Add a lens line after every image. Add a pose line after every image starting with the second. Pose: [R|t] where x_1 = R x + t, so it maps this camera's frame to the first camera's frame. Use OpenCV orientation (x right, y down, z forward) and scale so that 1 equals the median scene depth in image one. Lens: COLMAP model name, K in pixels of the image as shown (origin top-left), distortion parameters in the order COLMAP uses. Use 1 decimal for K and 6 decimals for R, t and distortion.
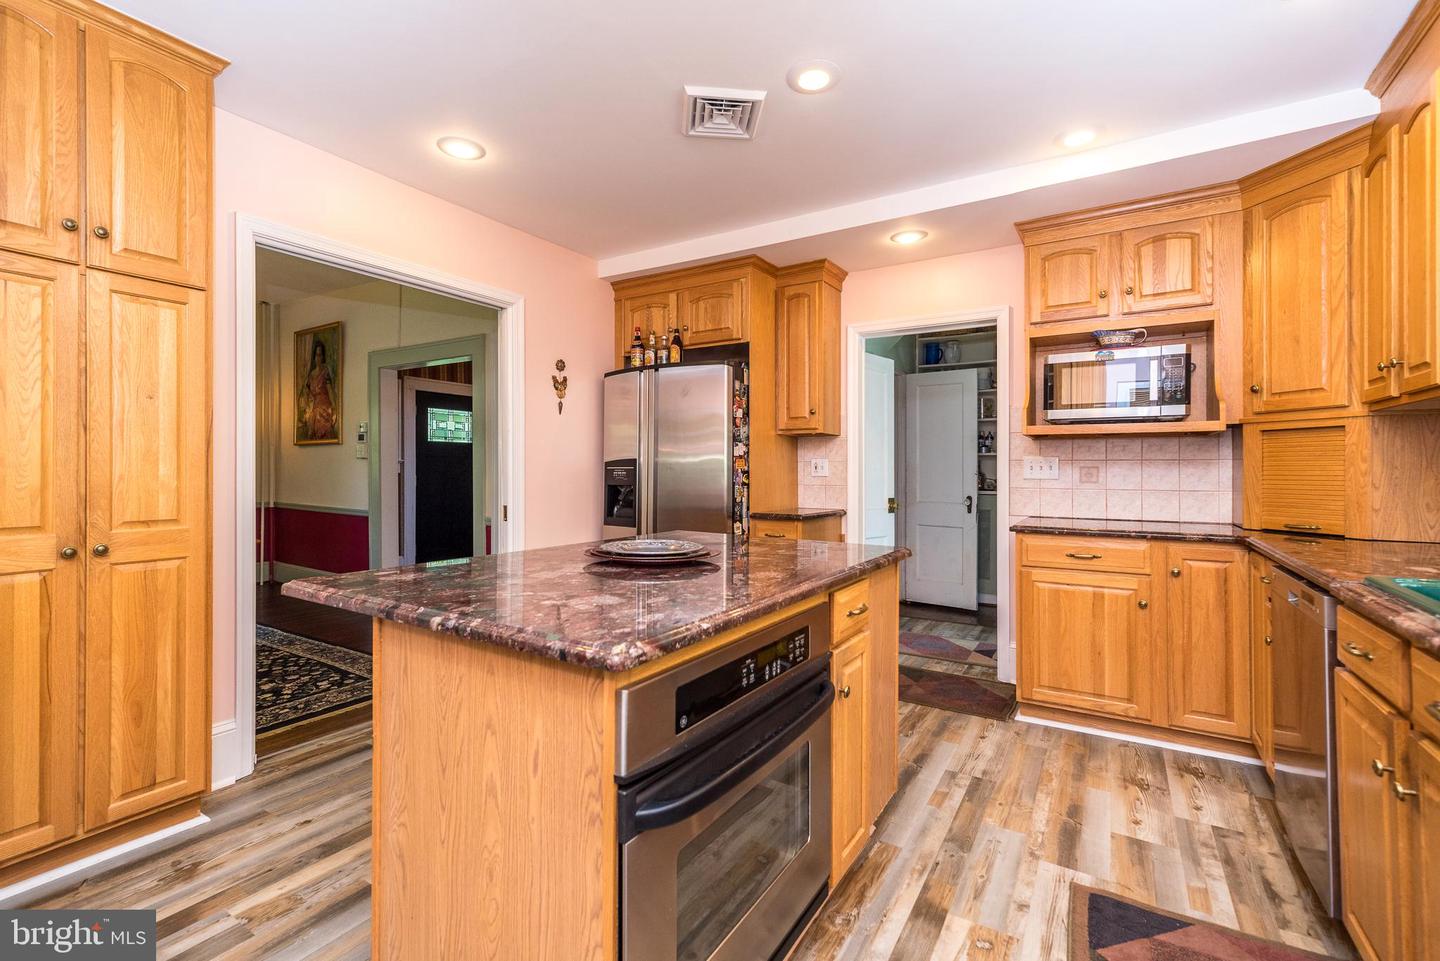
lens RADIAL K [[627.6, 0, 720.8], [0, 627.6, 474.8], [0, 0, 1]] dist [0.003990, 0.000346]
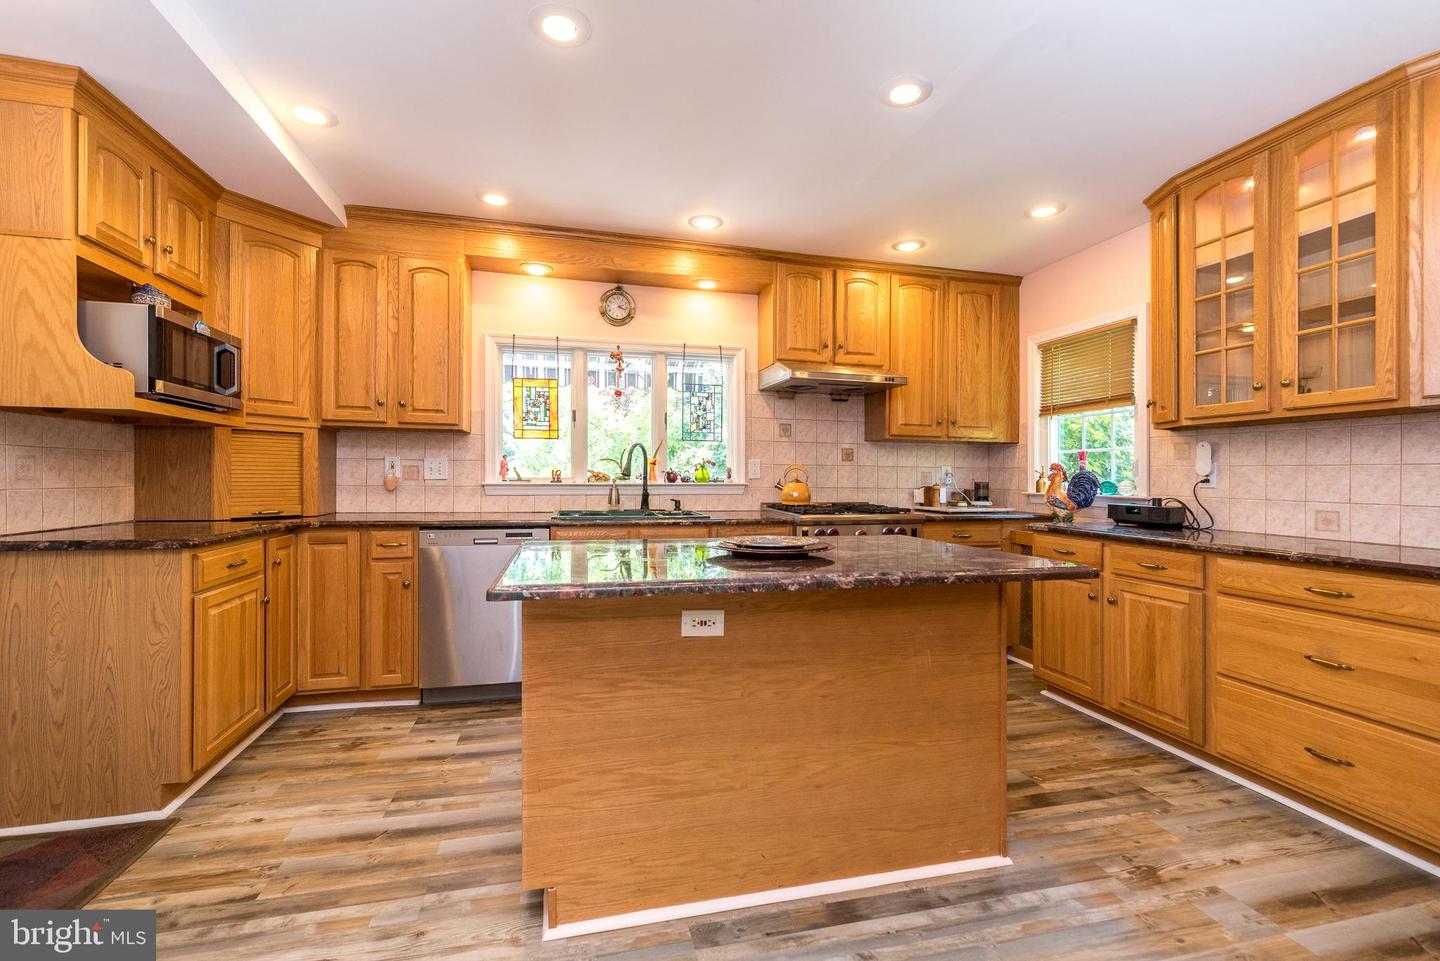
lens RADIAL K [[627.6, 0, 720.8], [0, 627.6, 474.8], [0, 0, 1]] dist [0.003990, 0.000346]
pose [[-0.722193, -0.009335, 0.691628, -0.549028], [-0.010685, 0.999940, 0.002339, -0.002573], [-0.691609, -0.005701, -0.722250, 1.280848]]
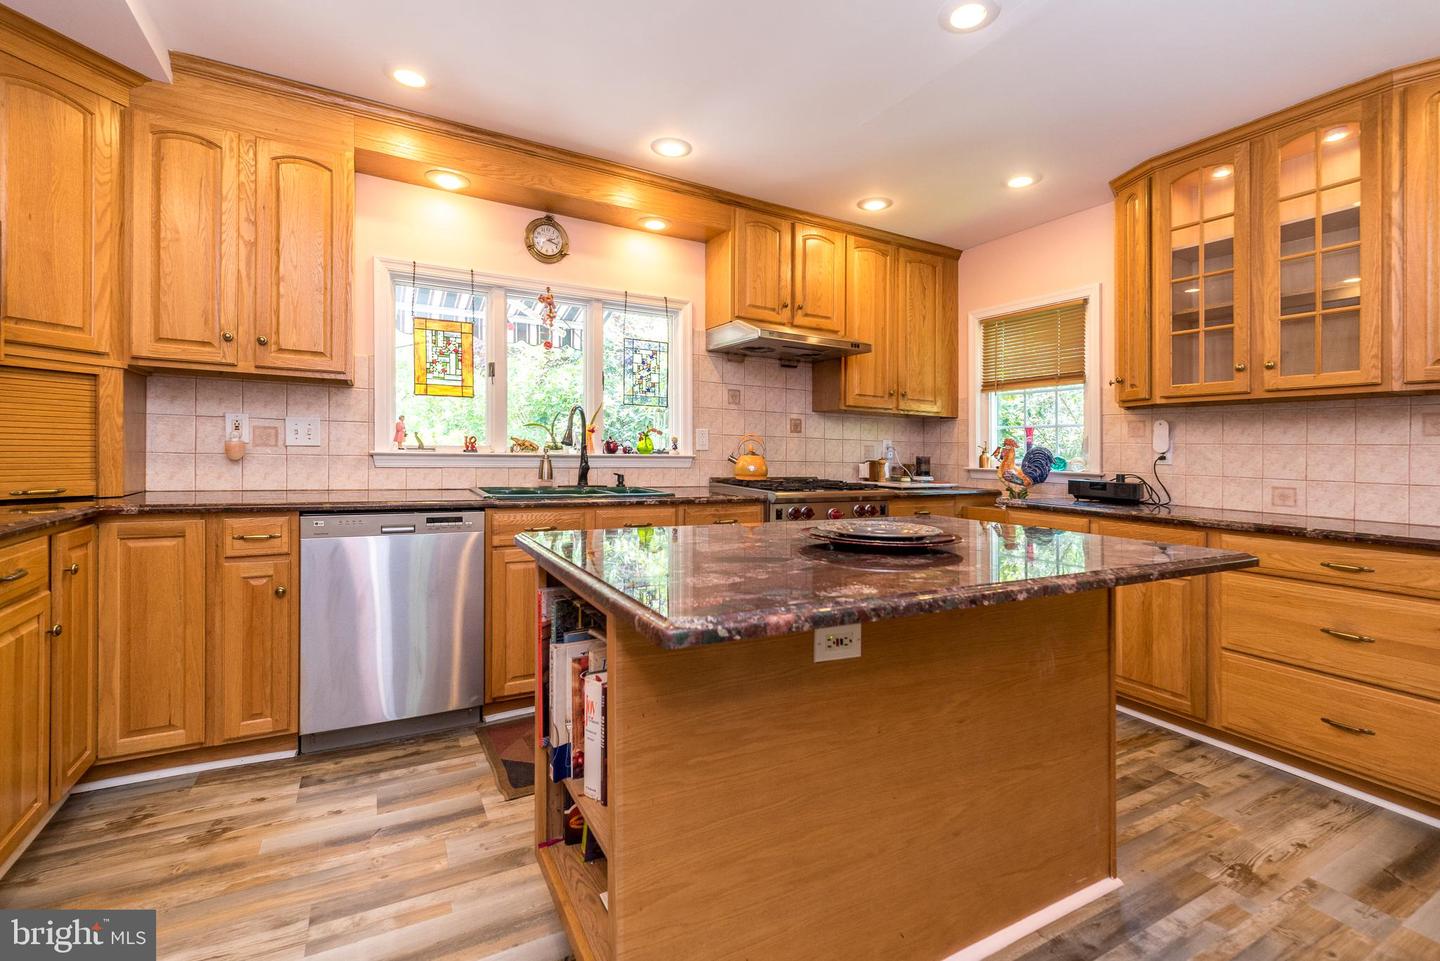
lens RADIAL K [[639.3, 0, 726.2], [0, 639.3, 451.9], [0, 0, 1]] dist [0.004054, 0.000541]
pose [[-0.875011, -0.024527, 0.483482, -0.234352], [-0.025027, 0.999672, 0.005419, 0.004810], [-0.483456, -0.007358, -0.875338, 1.302806]]
